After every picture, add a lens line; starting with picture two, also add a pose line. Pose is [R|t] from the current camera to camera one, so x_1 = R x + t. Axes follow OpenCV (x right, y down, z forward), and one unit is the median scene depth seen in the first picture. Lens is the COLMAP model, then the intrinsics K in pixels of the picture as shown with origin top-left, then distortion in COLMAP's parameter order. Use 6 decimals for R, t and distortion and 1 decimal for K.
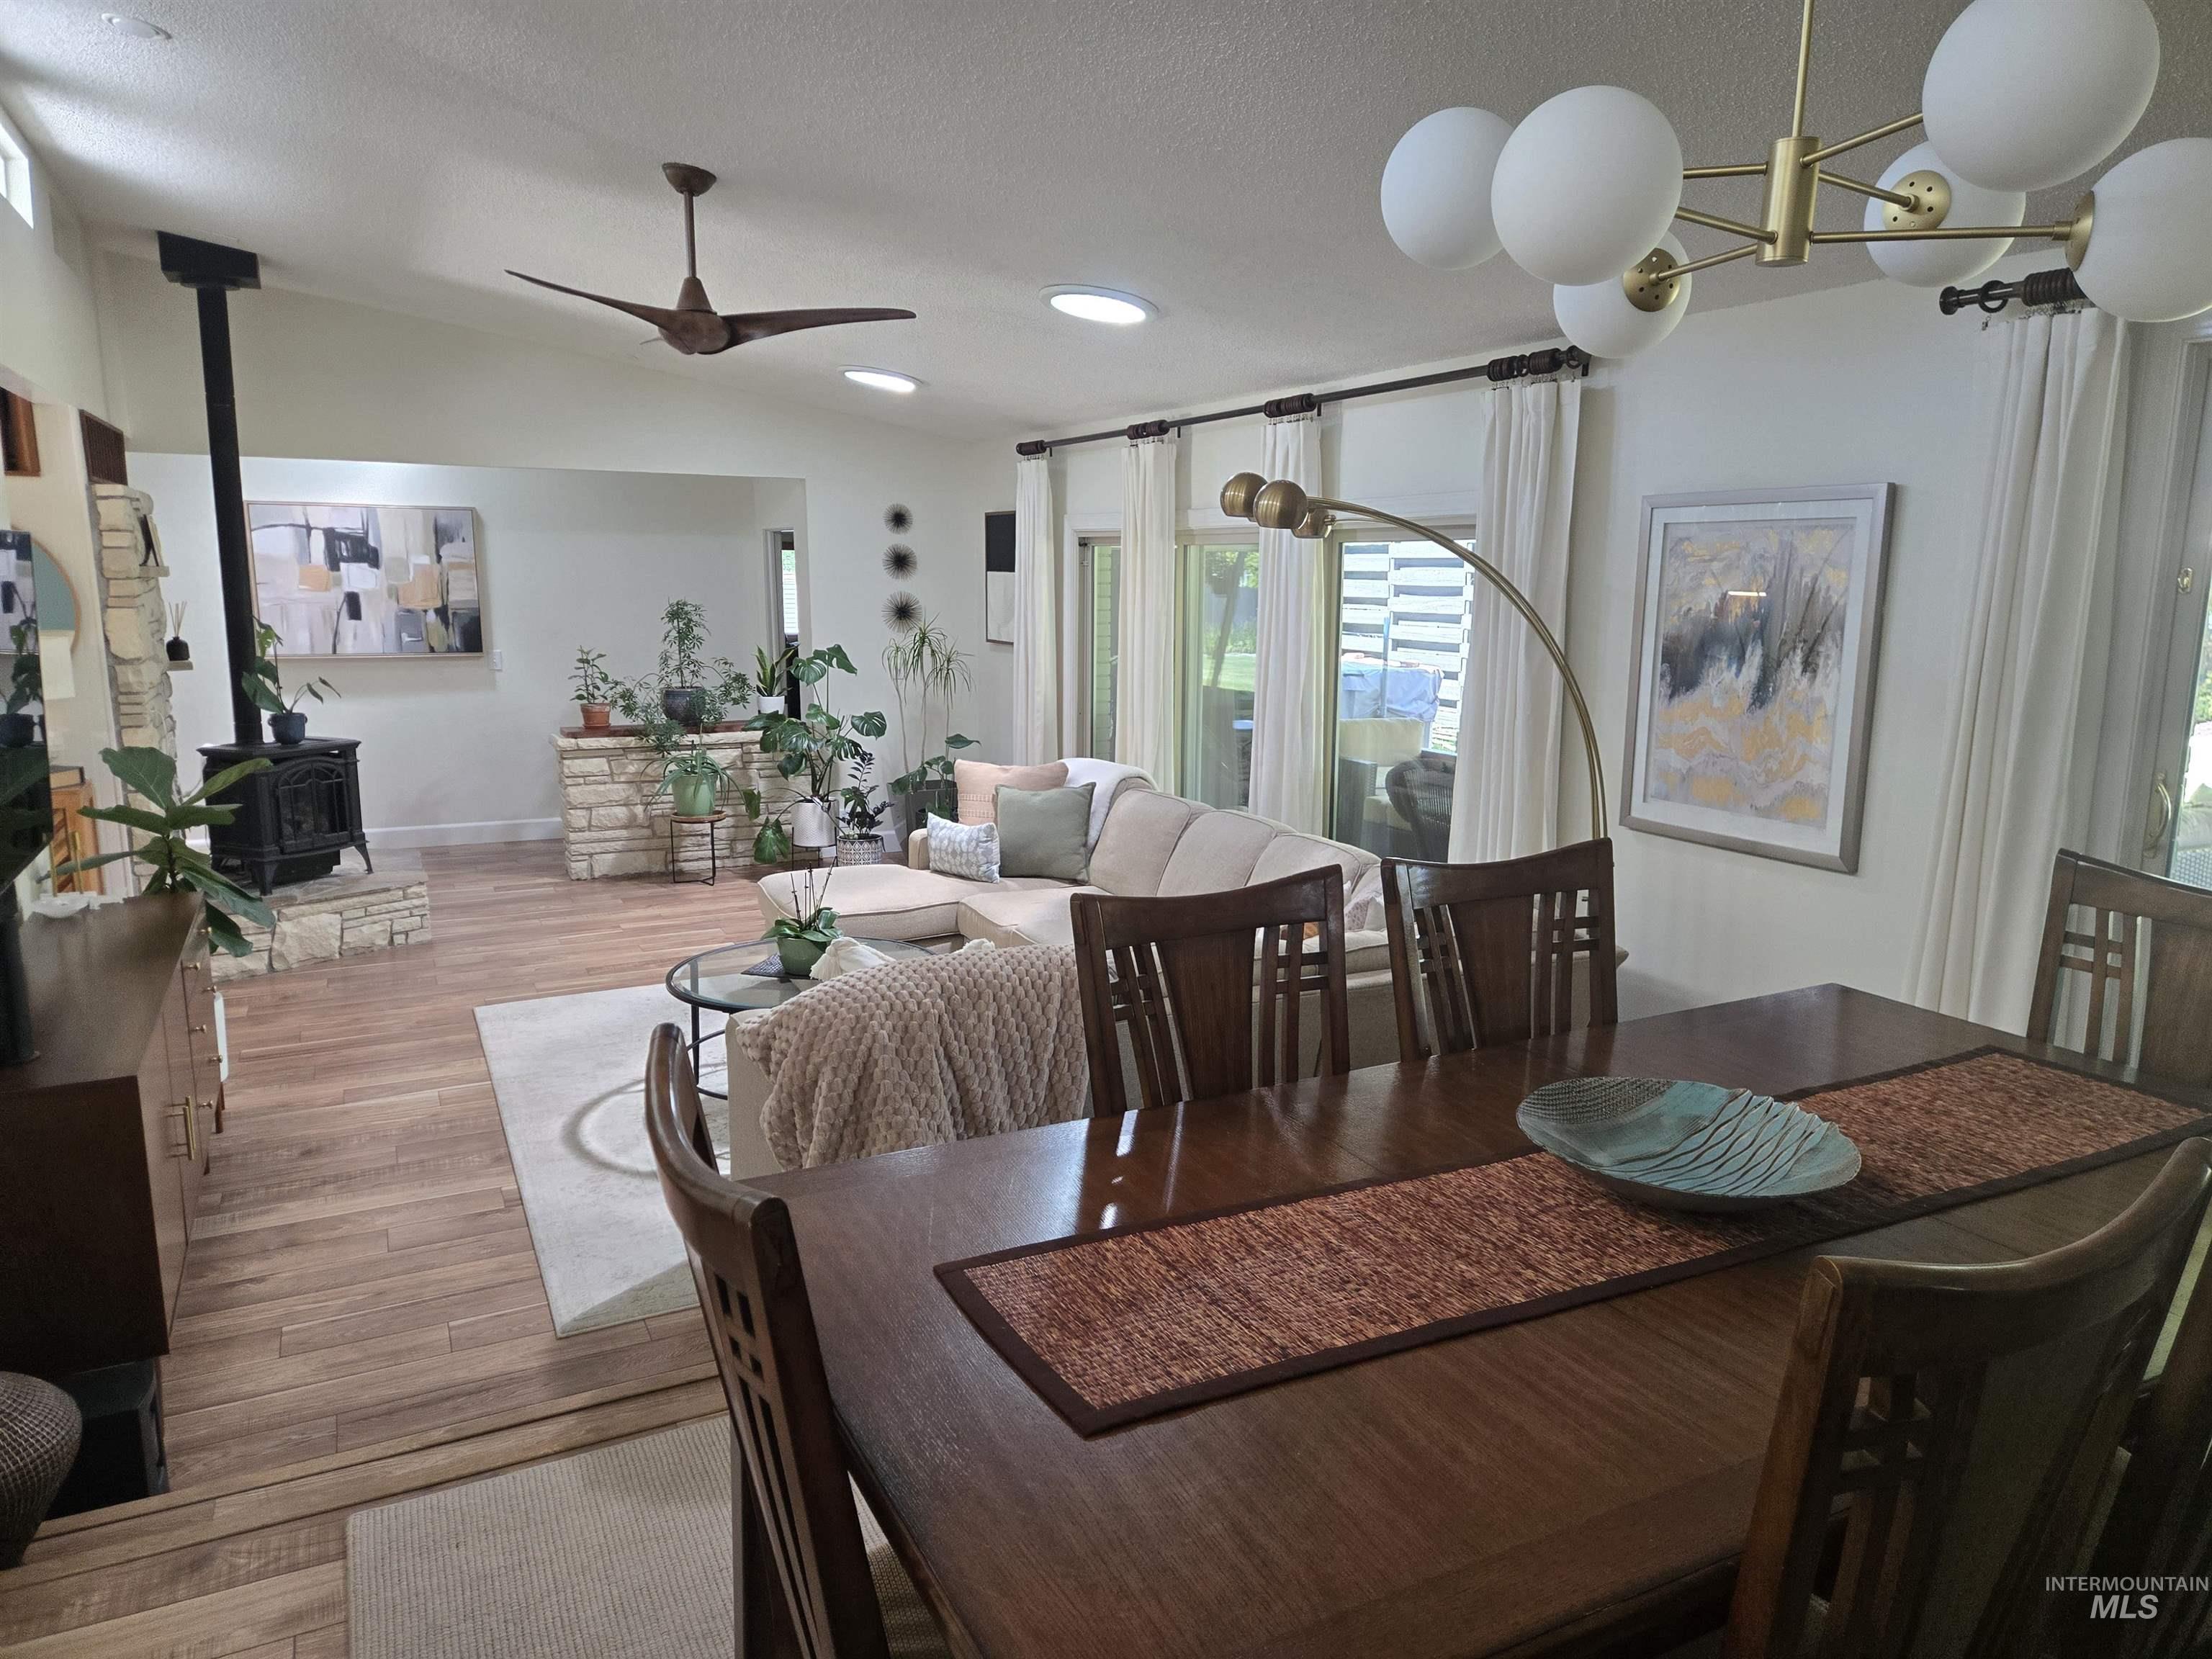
lens RADIAL K [[1486.8, 0, 1102.0], [0, 1486.8, 828.5], [0, 0, 1]] dist [0.043675, 0.000653]
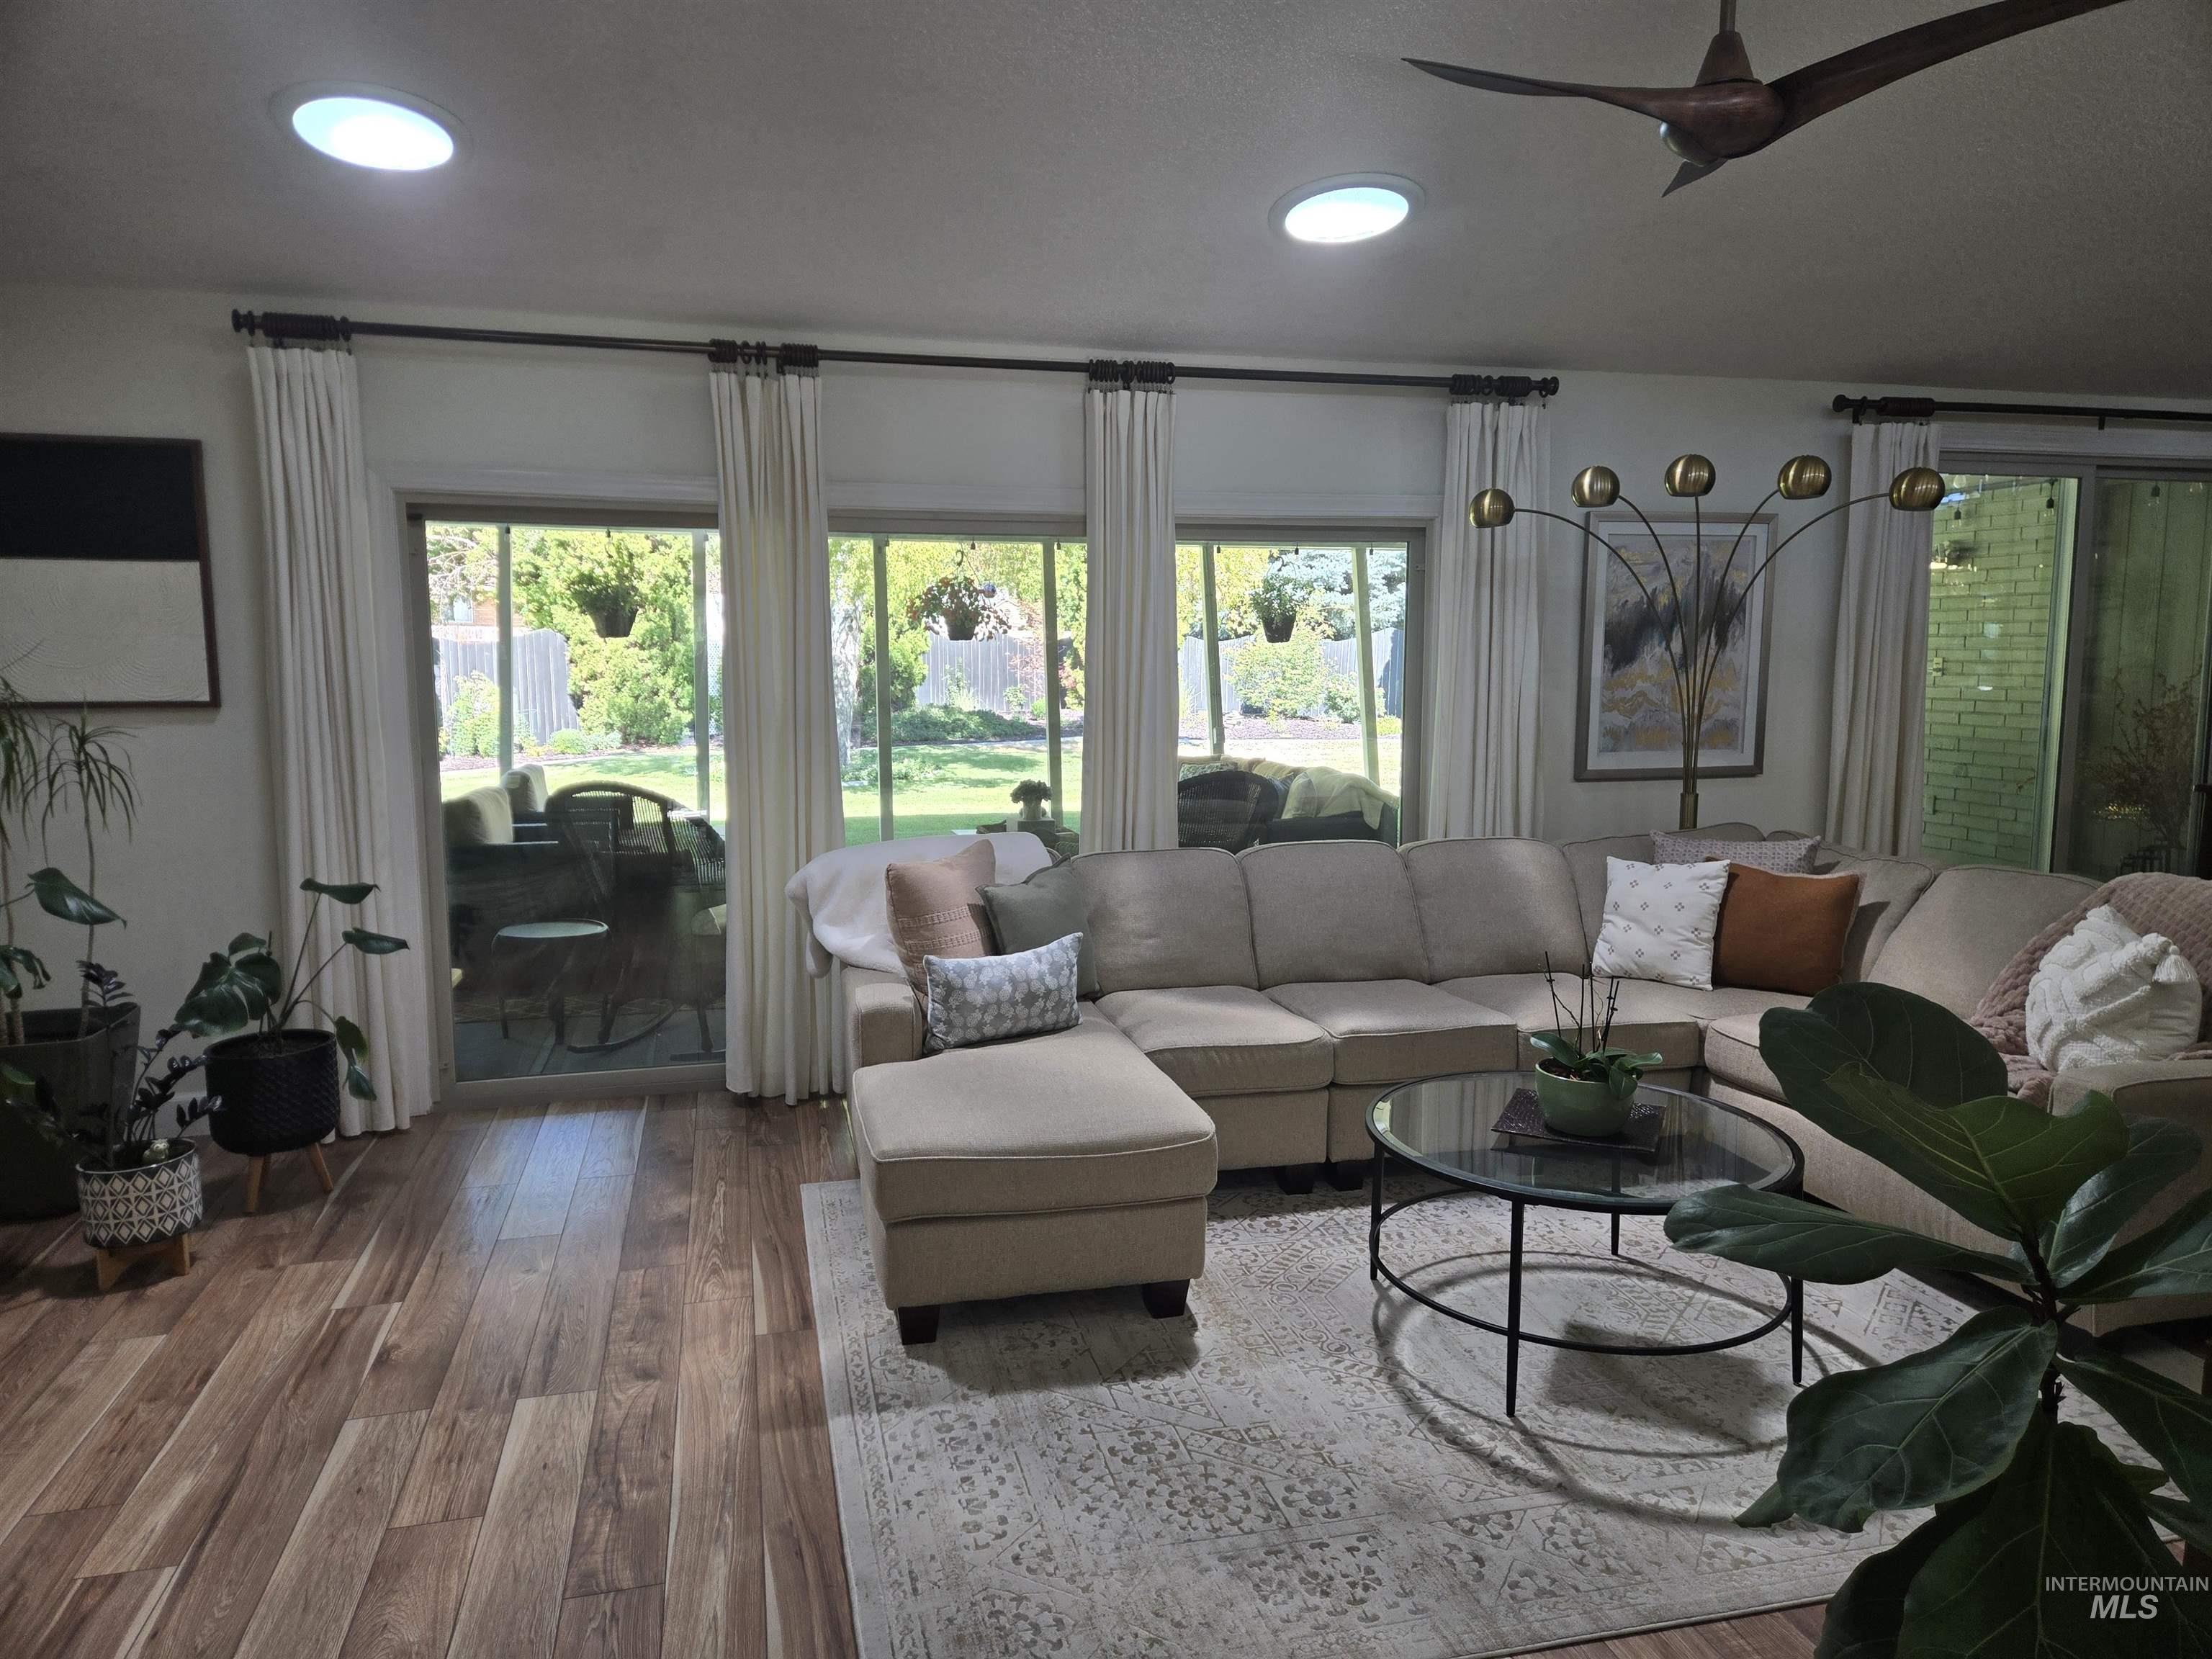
lens RADIAL K [[1486.8, 0, 1108.4], [0, 1486.8, 834.2], [0, 0, 1]] dist [0.043675, 0.000653]
pose [[0.202658, -0.124777, 0.971267, -0.983456], [0.174117, 0.980636, 0.089651, -0.143021], [-0.963646, 0.150946, 0.220459, 1.176219]]
